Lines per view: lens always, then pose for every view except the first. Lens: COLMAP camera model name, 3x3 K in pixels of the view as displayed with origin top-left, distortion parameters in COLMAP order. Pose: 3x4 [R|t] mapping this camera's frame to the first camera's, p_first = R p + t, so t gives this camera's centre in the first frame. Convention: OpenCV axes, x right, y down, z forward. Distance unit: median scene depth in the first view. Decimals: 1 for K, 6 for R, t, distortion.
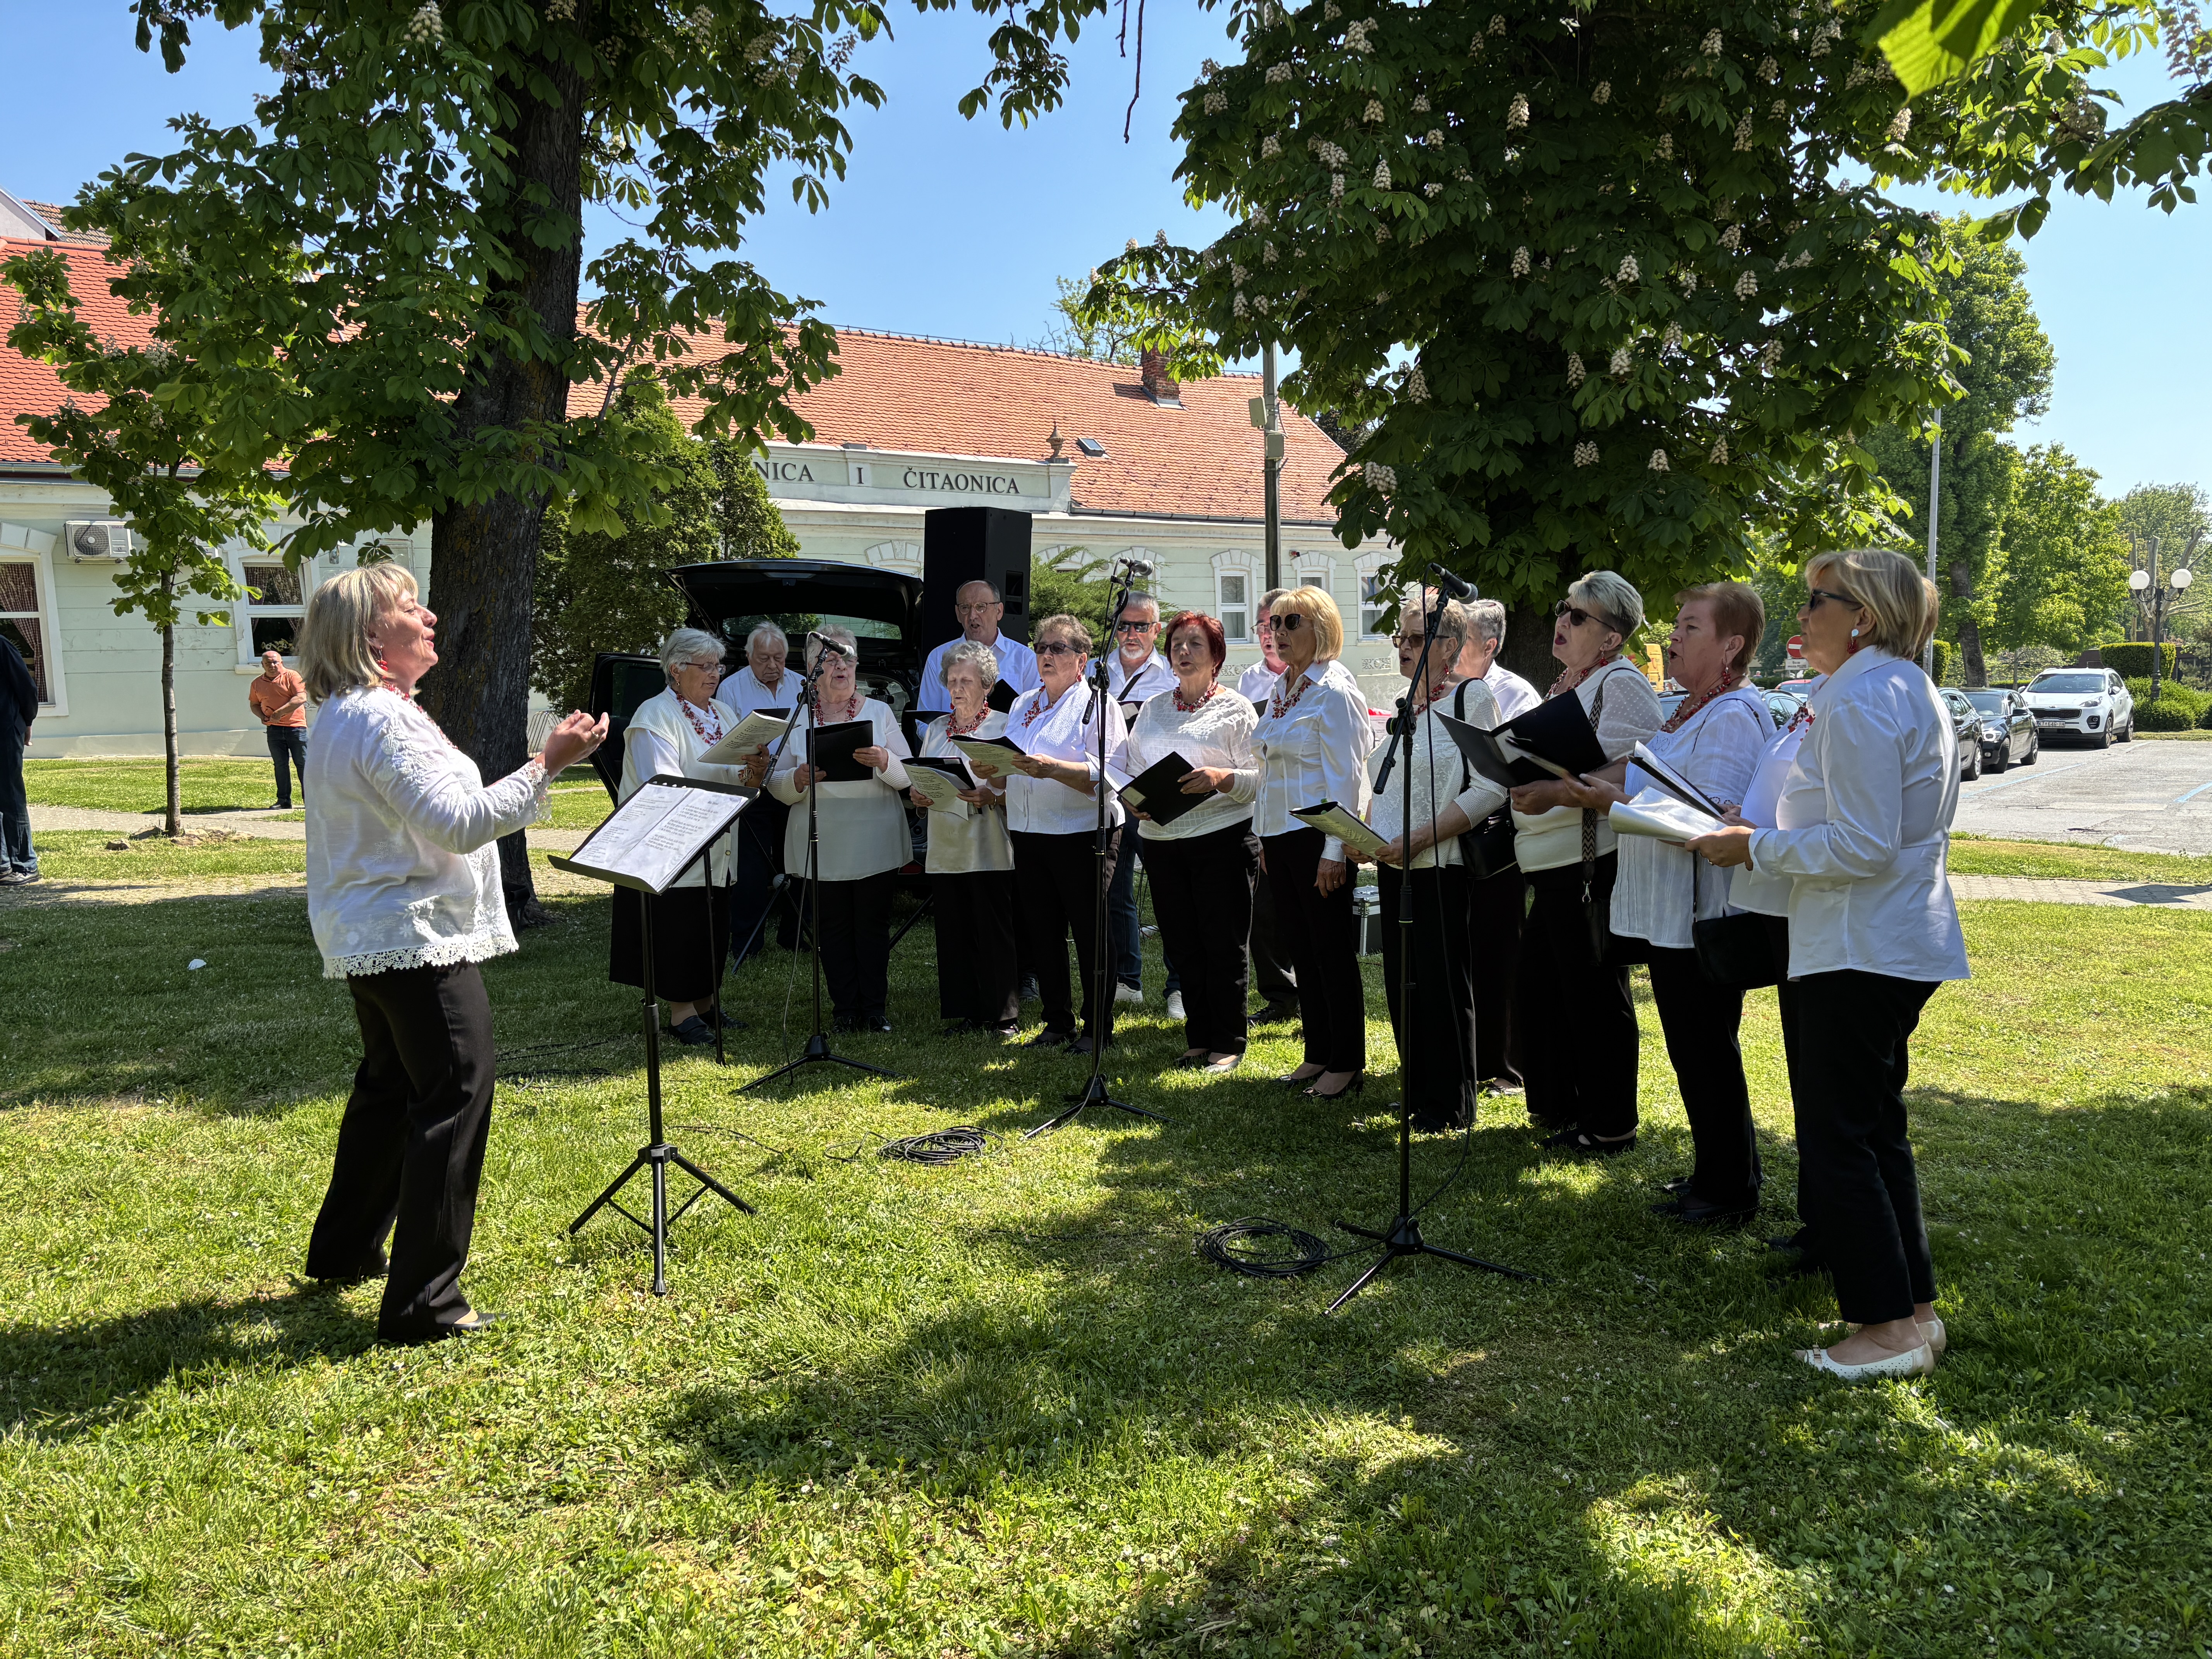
lens RADIAL K [[1661.8, 0, 1108.3], [0, 1661.8, 833.6], [0, 0, 1]] dist [0.027696, -0.017578]
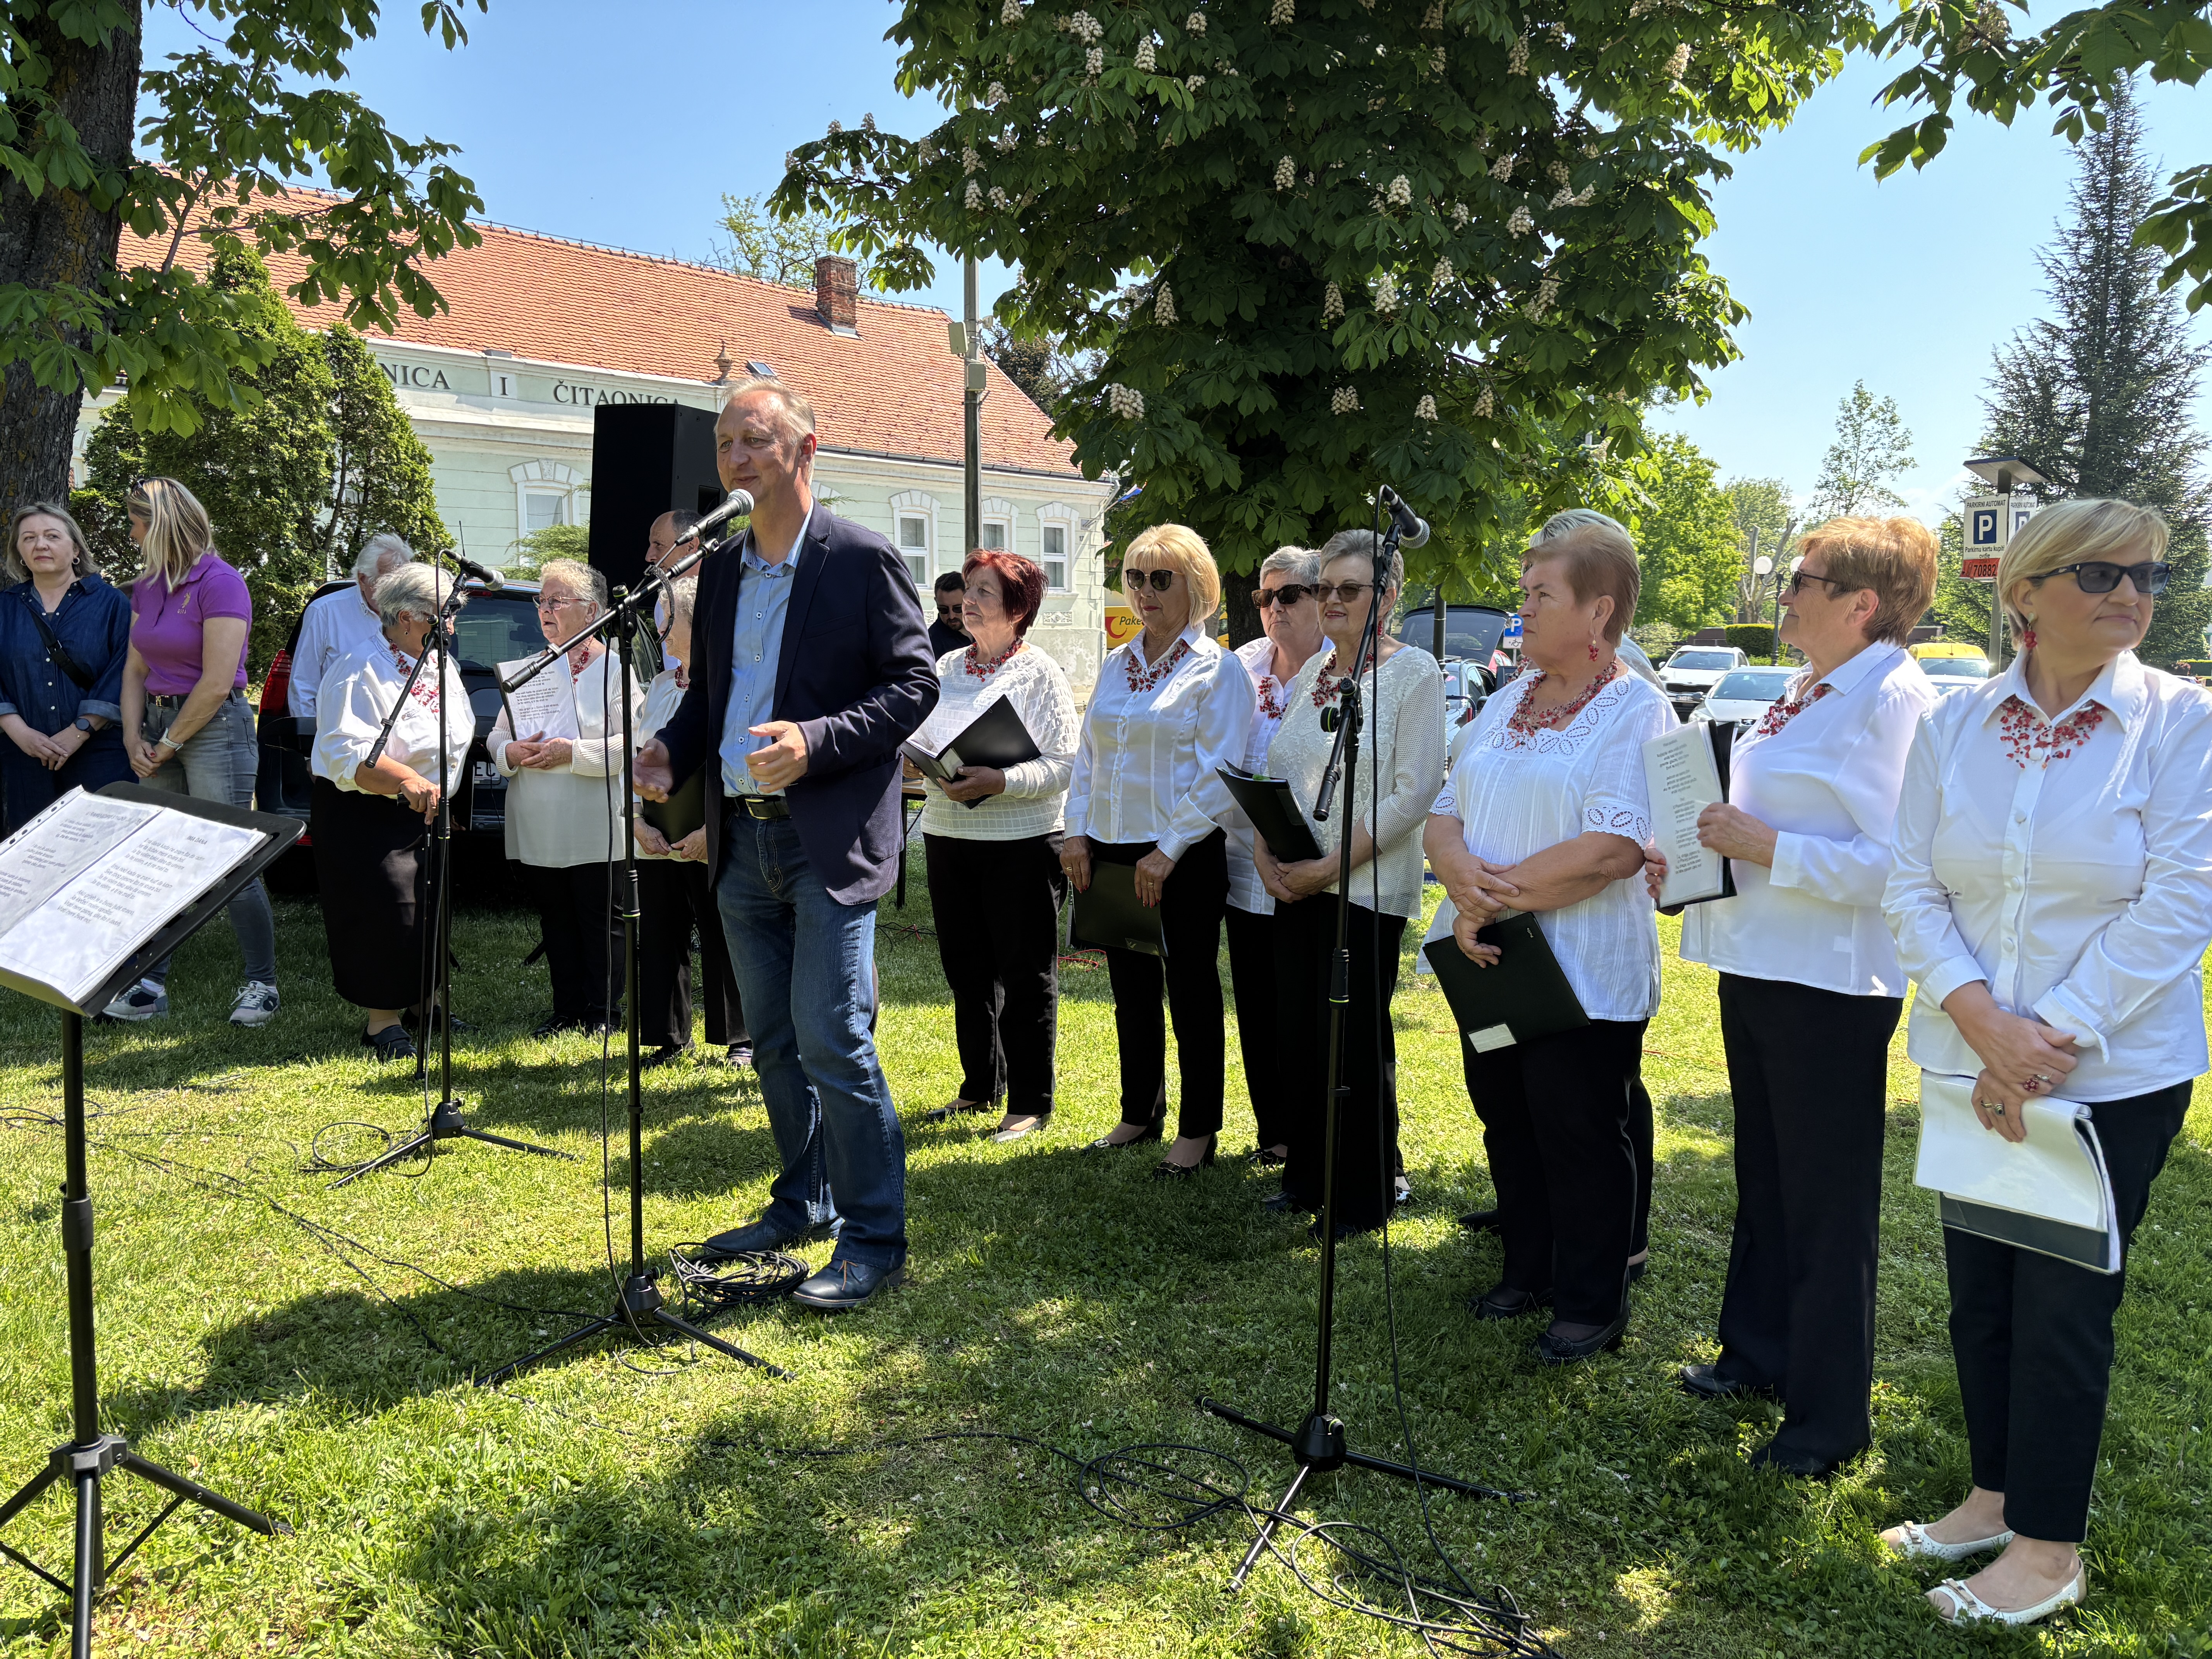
lens RADIAL K [[1661.8, 0, 1093.7], [0, 1661.8, 834.8], [0, 0, 1]] dist [0.027696, -0.017578]
pose [[0.981023, 0.012823, 0.193466, -0.017515], [-0.019038, 0.999360, 0.030300, -0.010924], [-0.192954, -0.033409, 0.980639, 0.102209]]
